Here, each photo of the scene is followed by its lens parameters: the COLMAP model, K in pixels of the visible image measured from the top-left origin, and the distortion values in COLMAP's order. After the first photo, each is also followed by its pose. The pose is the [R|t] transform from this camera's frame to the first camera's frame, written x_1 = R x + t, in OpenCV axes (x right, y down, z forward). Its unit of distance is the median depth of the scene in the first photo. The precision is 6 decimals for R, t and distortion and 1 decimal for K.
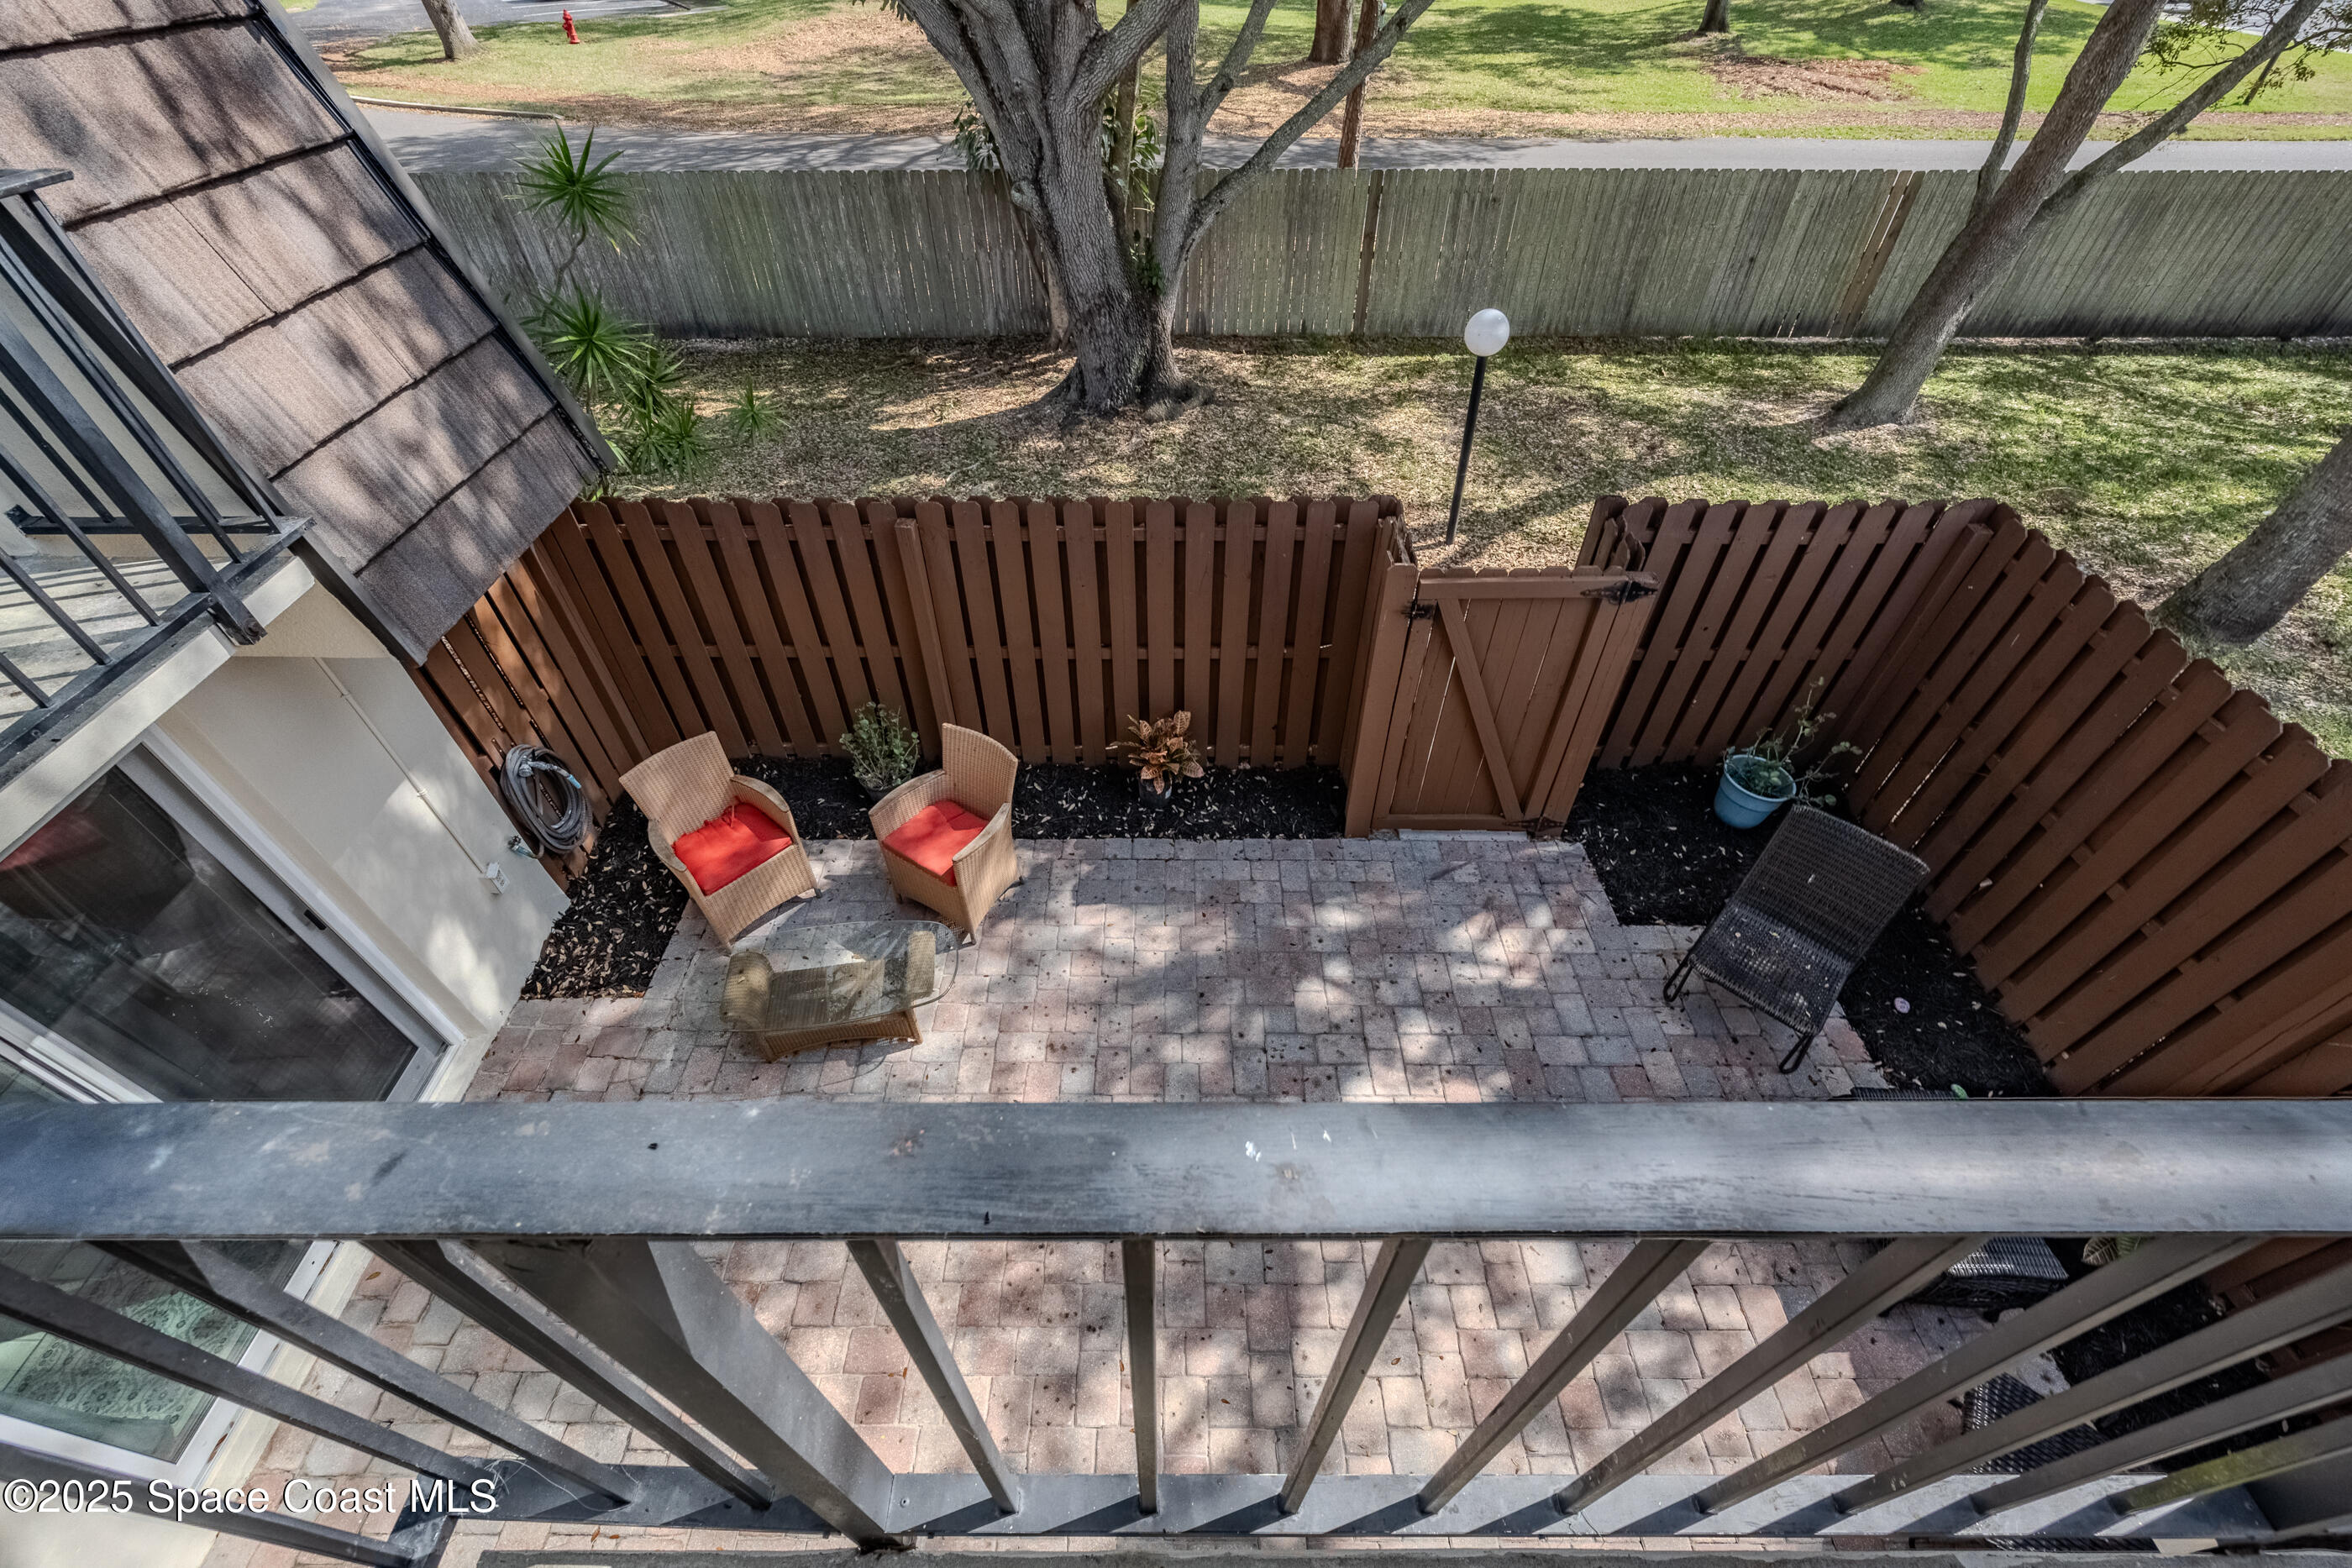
lens RADIAL K [[943.9, 0, 1174.5], [0, 943.9, 783.7], [0, 0, 1]] dist [-0.000938, -0.000086]
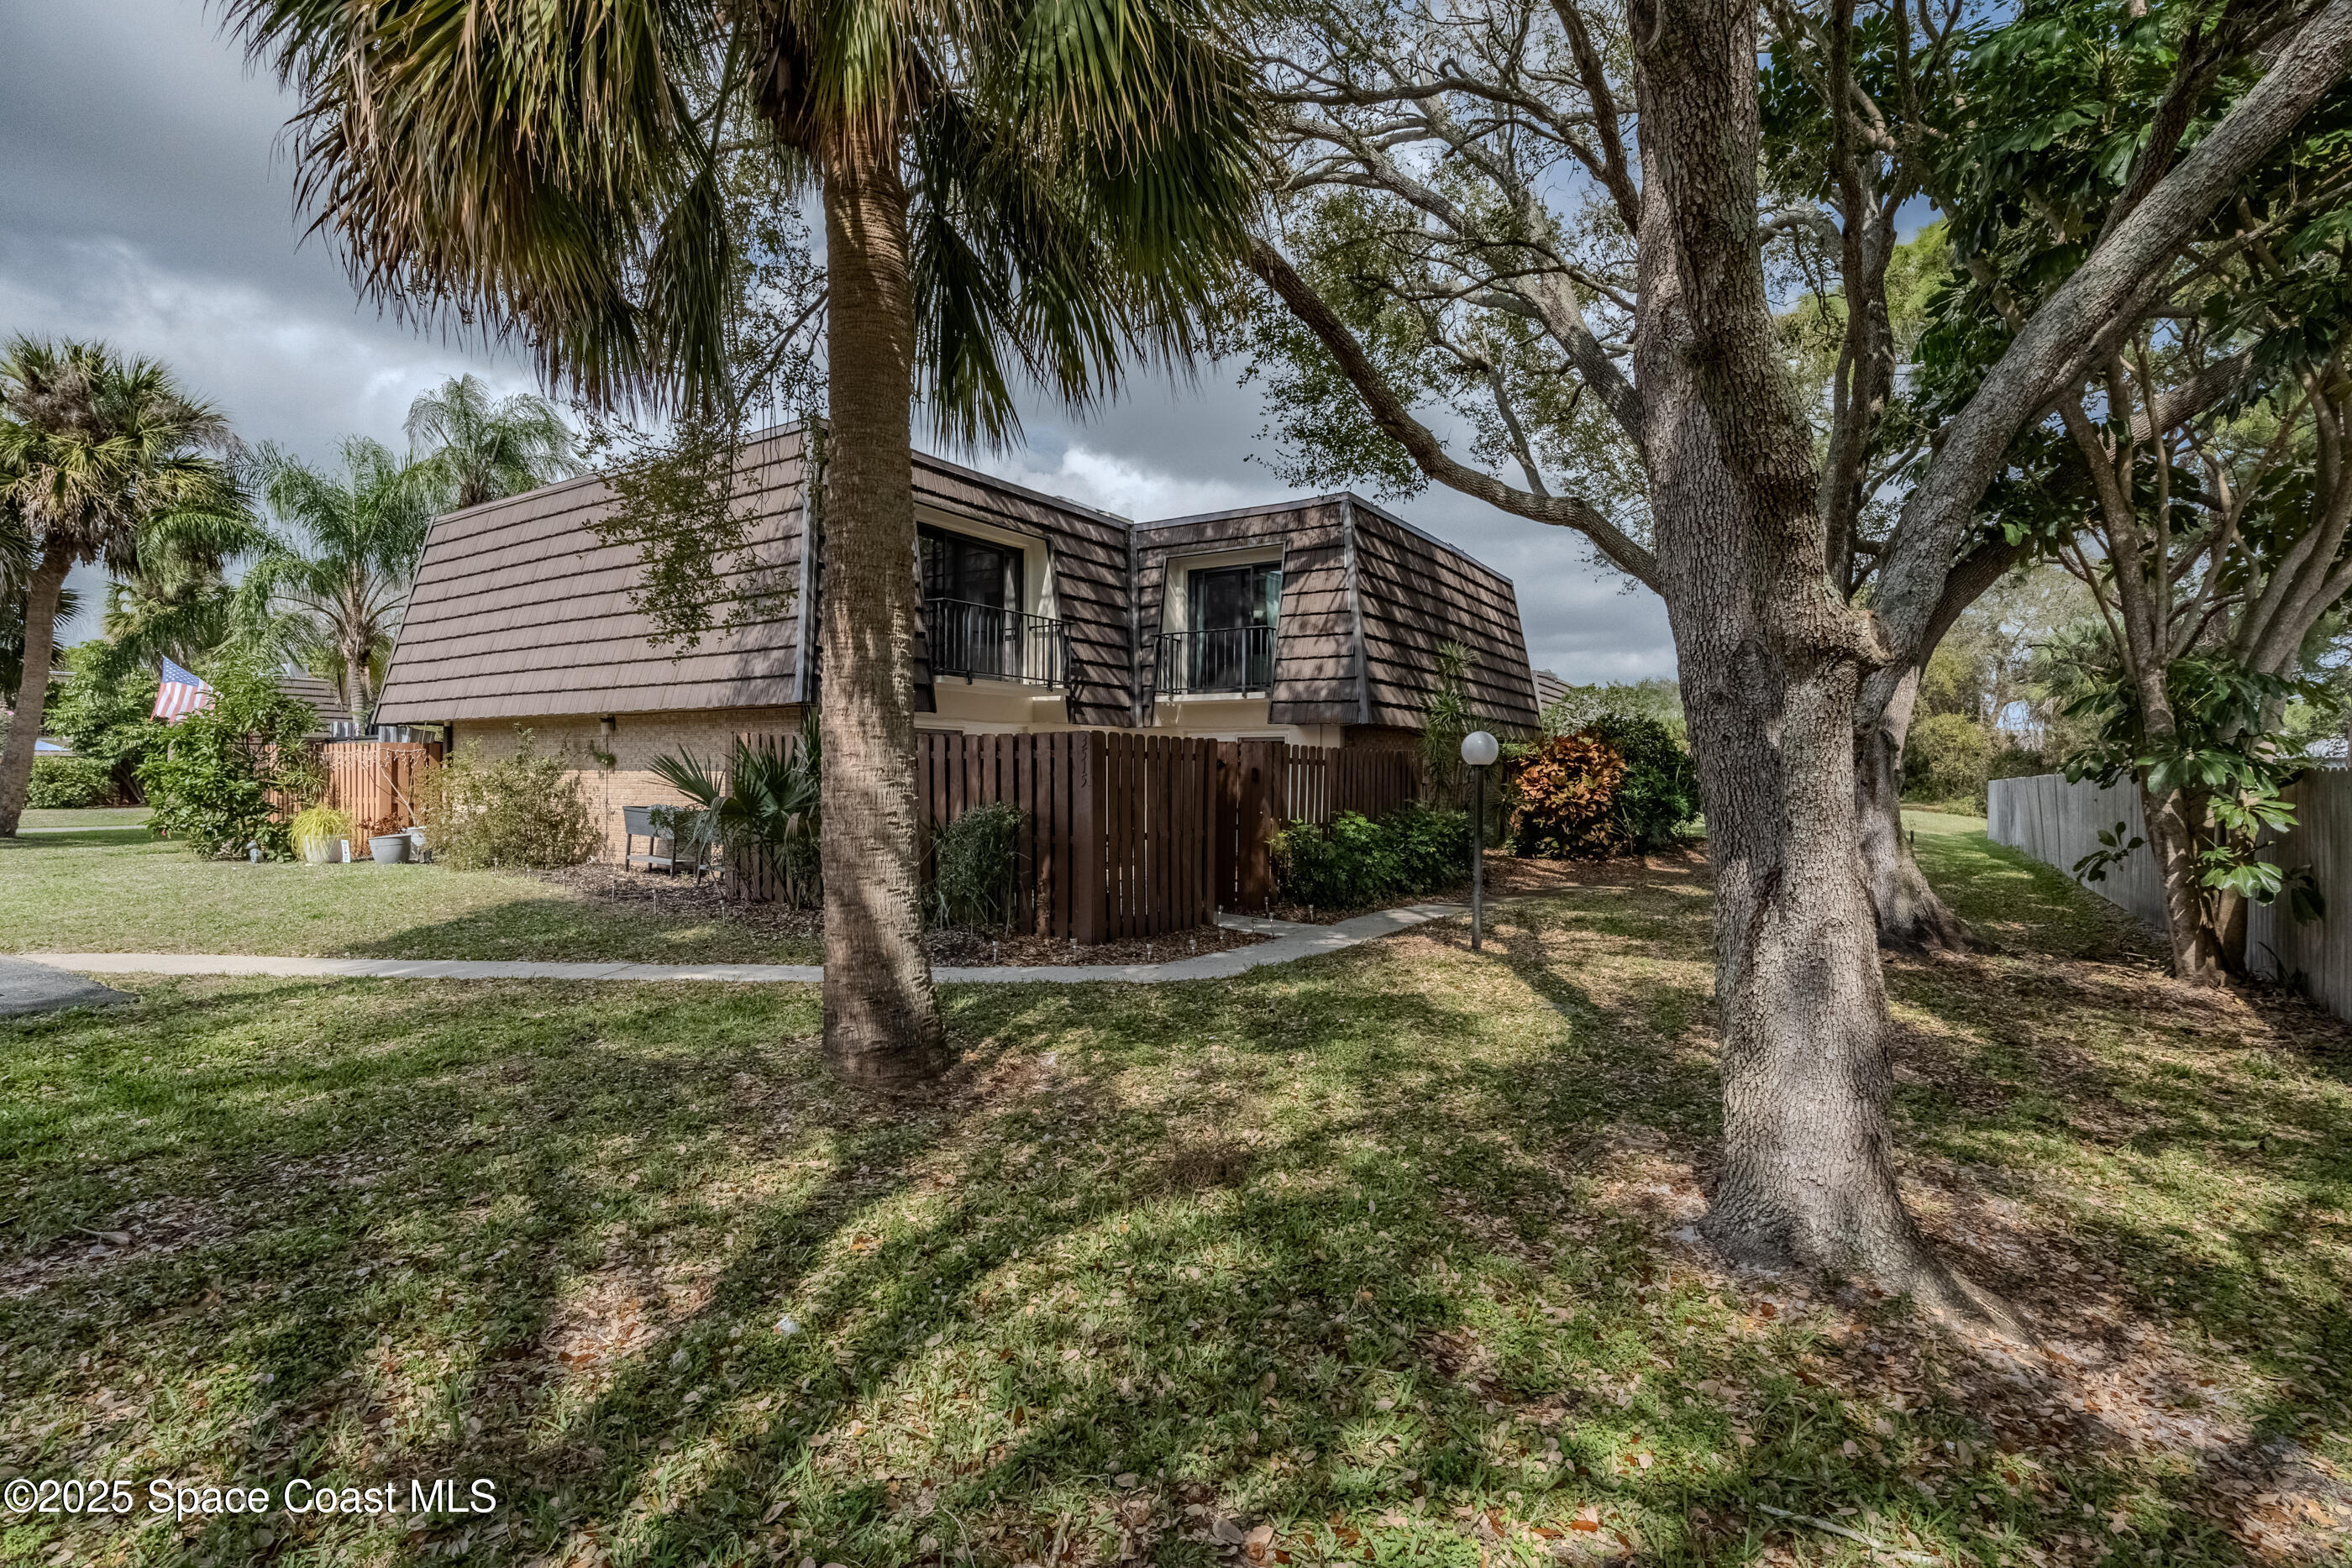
lens RADIAL K [[1073.0, 0, 1170.0], [0, 1073.0, 787.3], [0, 0, 1]] dist [0.001171, -0.000002]
pose [[-0.542073, 0.006081, -0.840310, 2.210909], [-0.585699, 0.714332, 0.382996, -0.927841], [0.602589, 0.699780, -0.383659, 1.711120]]
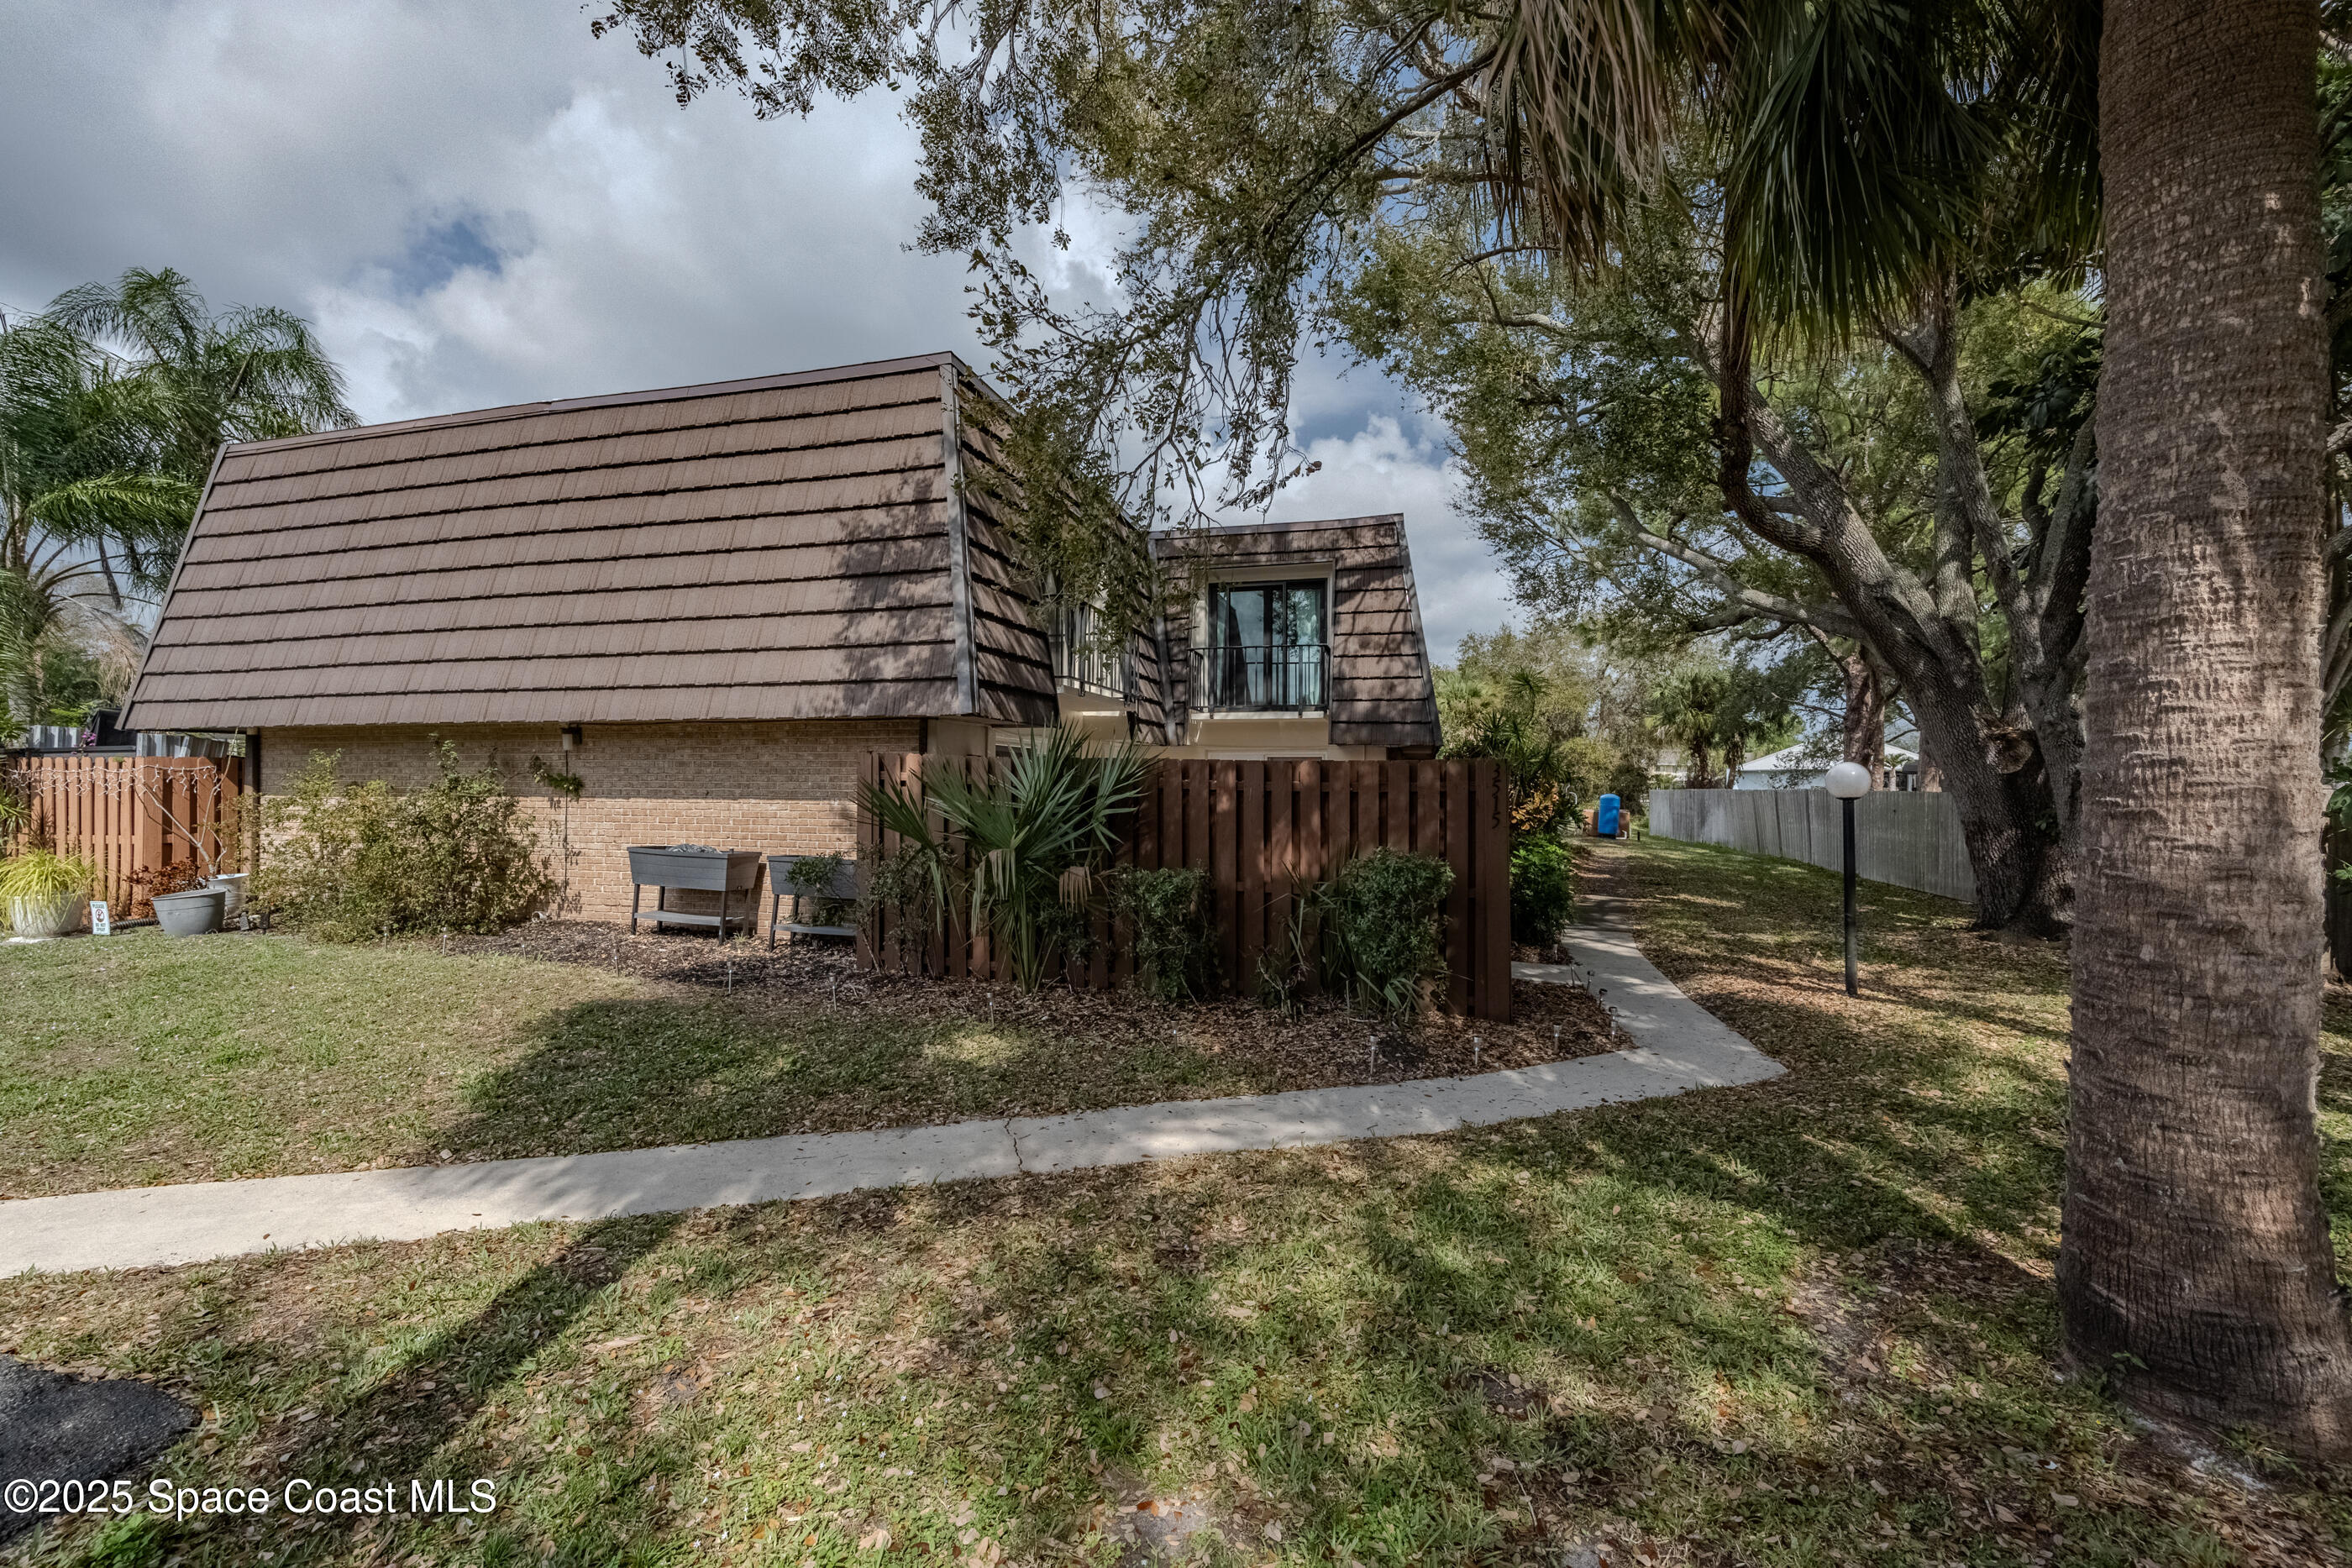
lens RADIAL K [[944.5, 0, 1174.6], [0, 944.5, 794.2], [0, 0, 1]] dist [-0.000090, -0.000278]
pose [[-0.261972, 0.009364, -0.965030, 2.132504], [-0.670638, 0.717300, 0.189015, -0.164596], [0.693985, 0.696702, -0.181633, 0.861609]]
